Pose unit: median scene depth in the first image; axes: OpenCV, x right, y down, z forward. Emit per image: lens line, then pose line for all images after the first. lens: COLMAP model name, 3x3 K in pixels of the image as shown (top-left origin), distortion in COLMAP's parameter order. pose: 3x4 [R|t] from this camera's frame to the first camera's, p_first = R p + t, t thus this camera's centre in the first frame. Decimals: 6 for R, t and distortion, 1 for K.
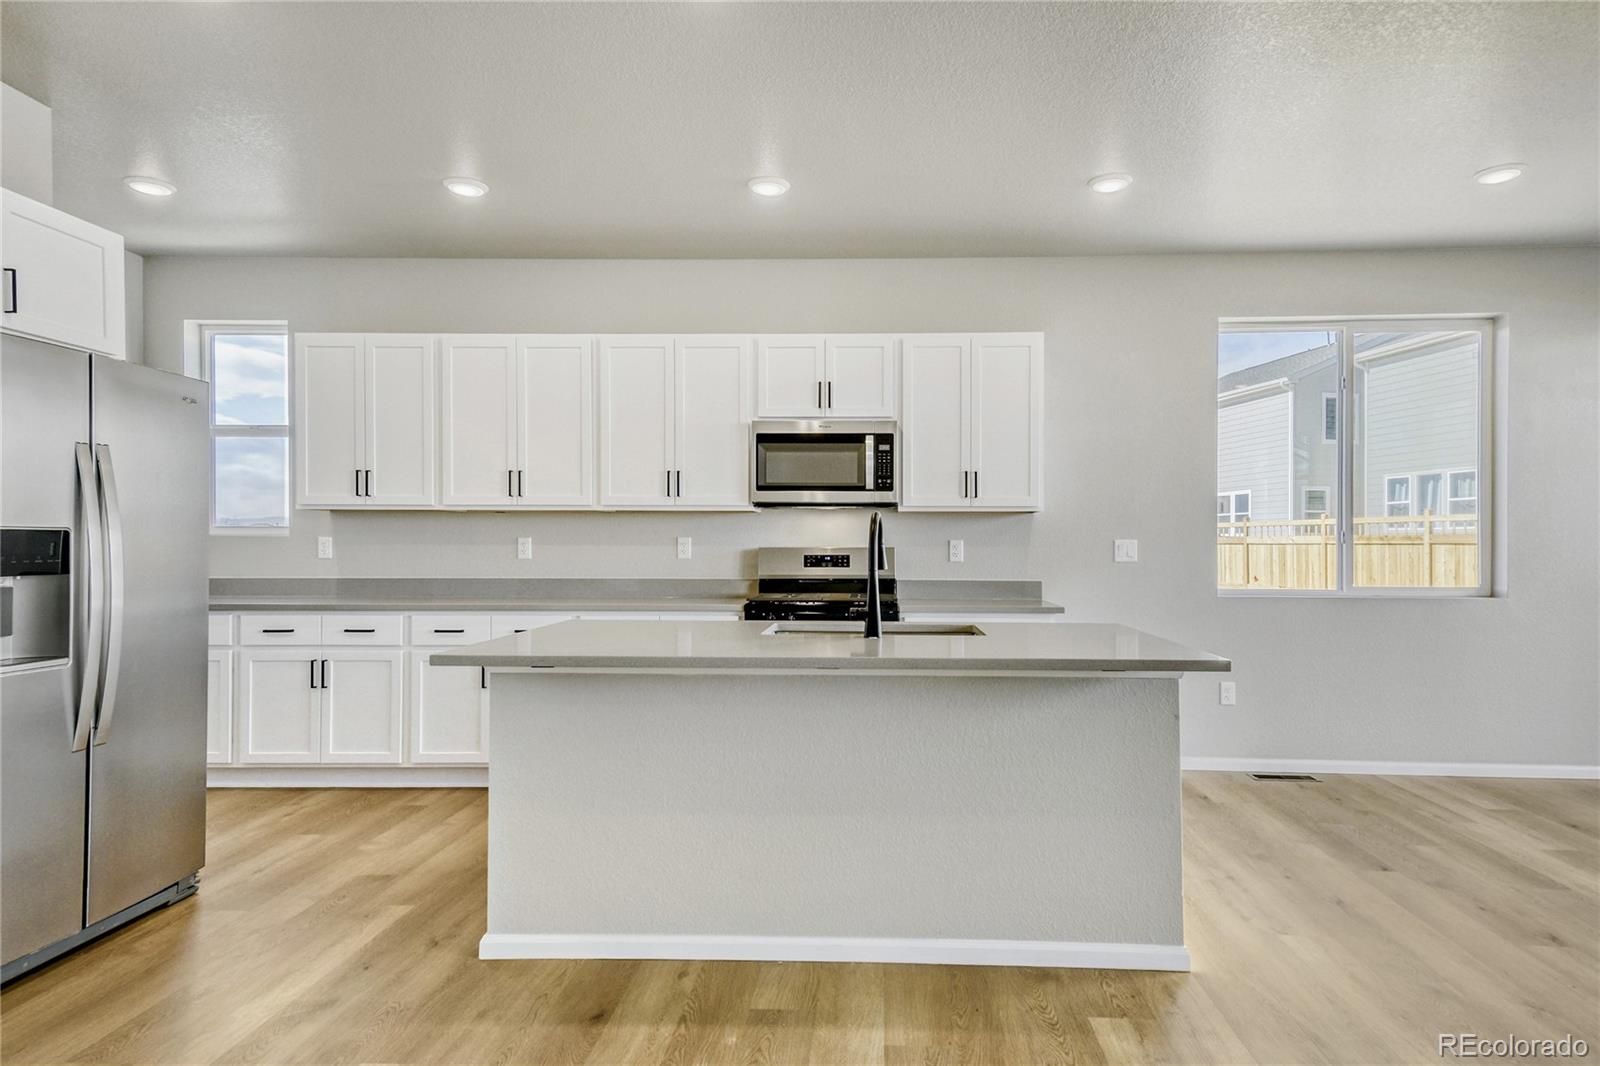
lens RADIAL K [[984.4, 0, 862.3], [0, 984.4, 525.2], [0, 0, 1]] dist [0.060035, -0.000144]
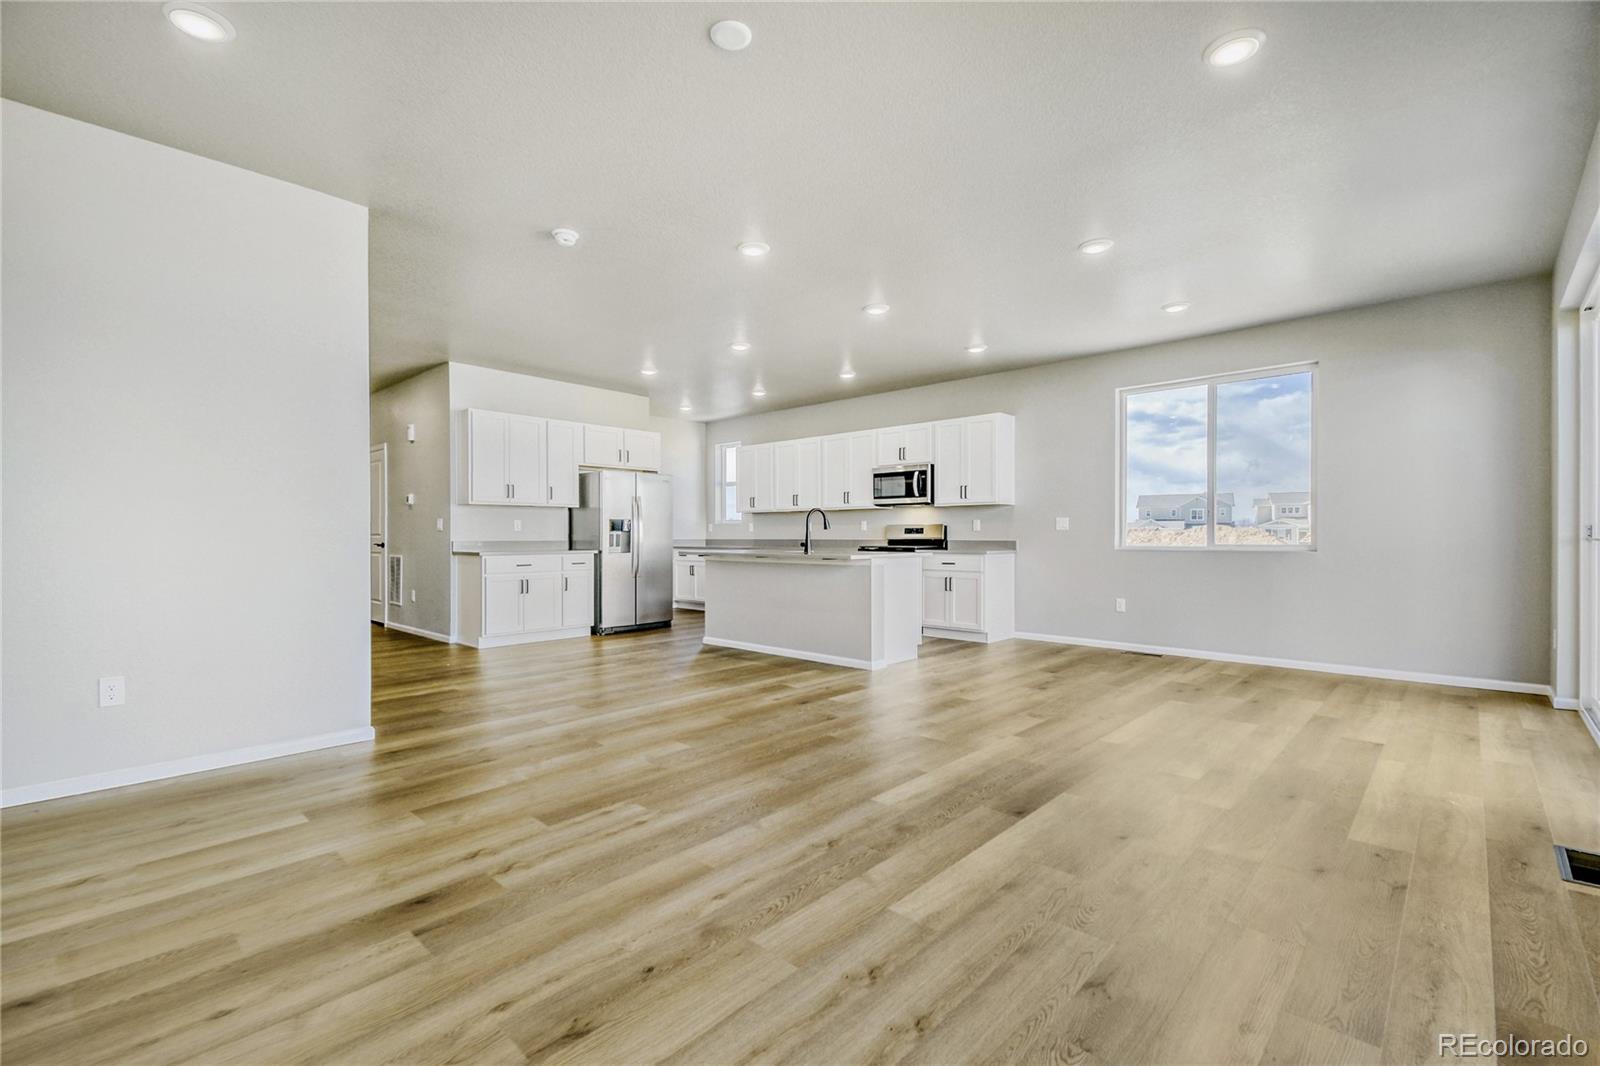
lens RADIAL K [[704.2, 0, 772.7], [0, 704.2, 543.8], [0, 0, 1]] dist [0.031276, -0.009145]
pose [[0.733402, 0.005241, -0.679775, 0.808115], [0.014092, 0.999638, 0.022912, 0.026226], [0.679649, -0.026383, 0.733063, -0.335525]]
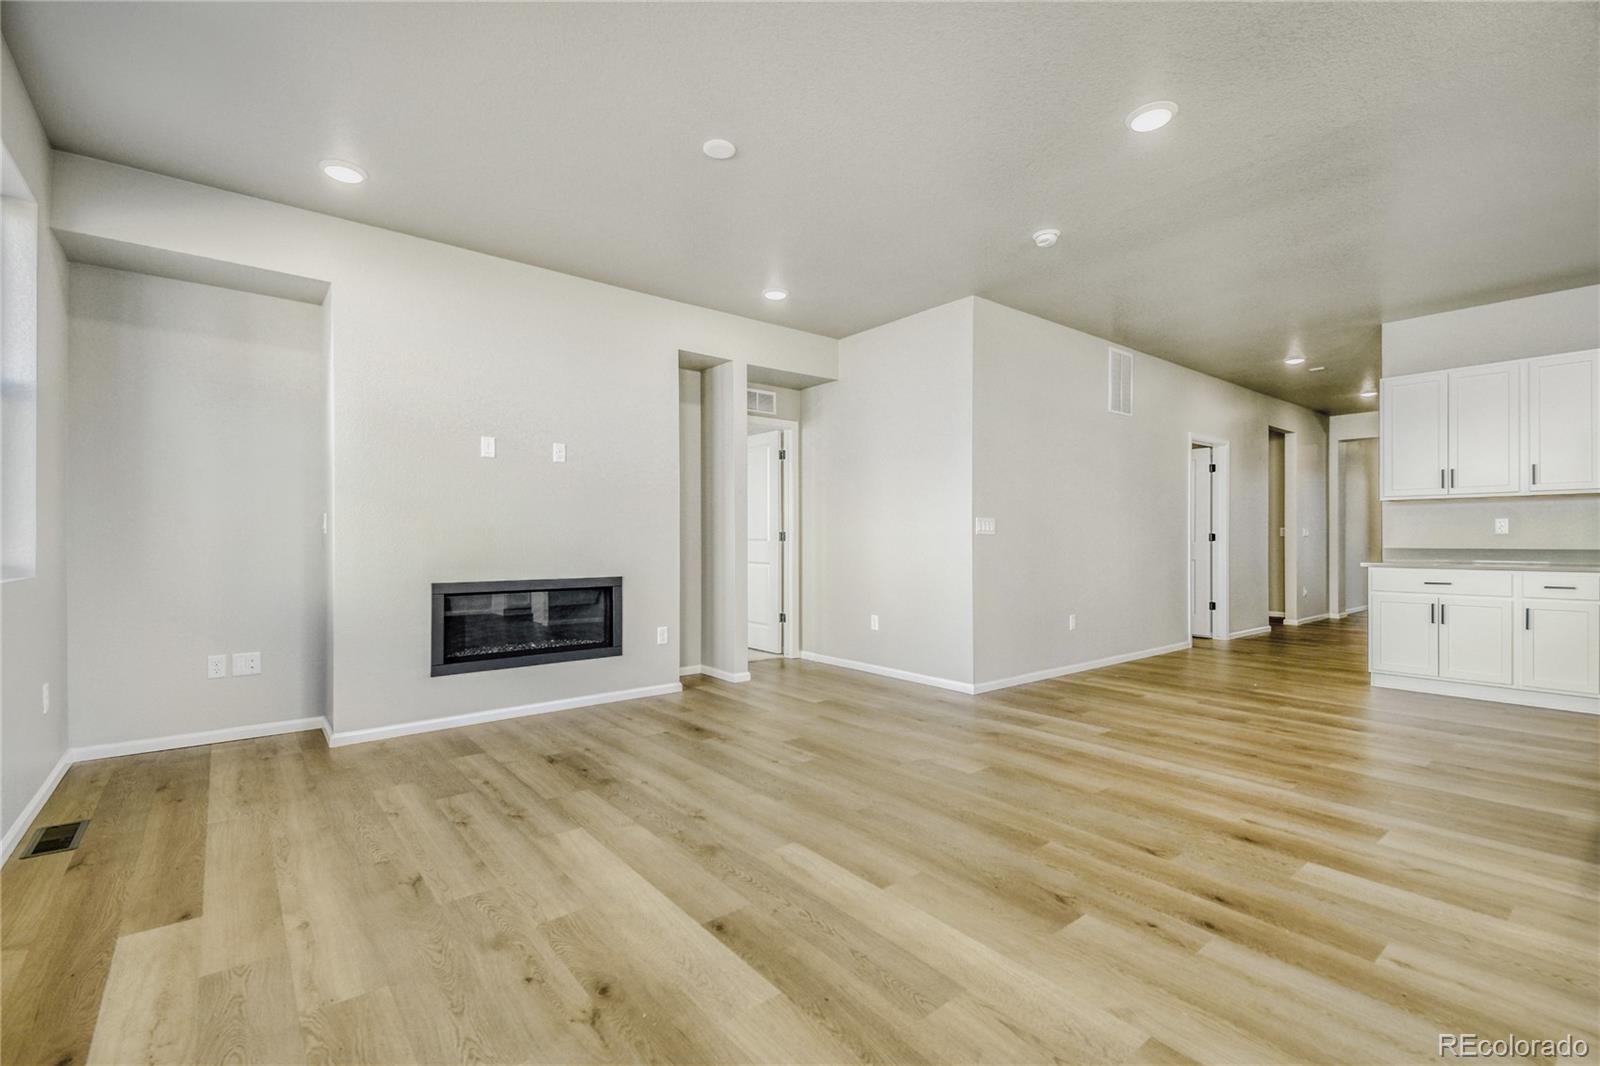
lens RADIAL K [[702.9, 0, 826.8], [0, 702.9, 552.5], [0, 0, 1]] dist [0.030552, -0.009449]
pose [[-0.750169, 0.009050, -0.661184, 0.791398], [0.008369, 0.999956, 0.004191, 0.039076], [0.661193, -0.002389, -0.750212, 0.511071]]
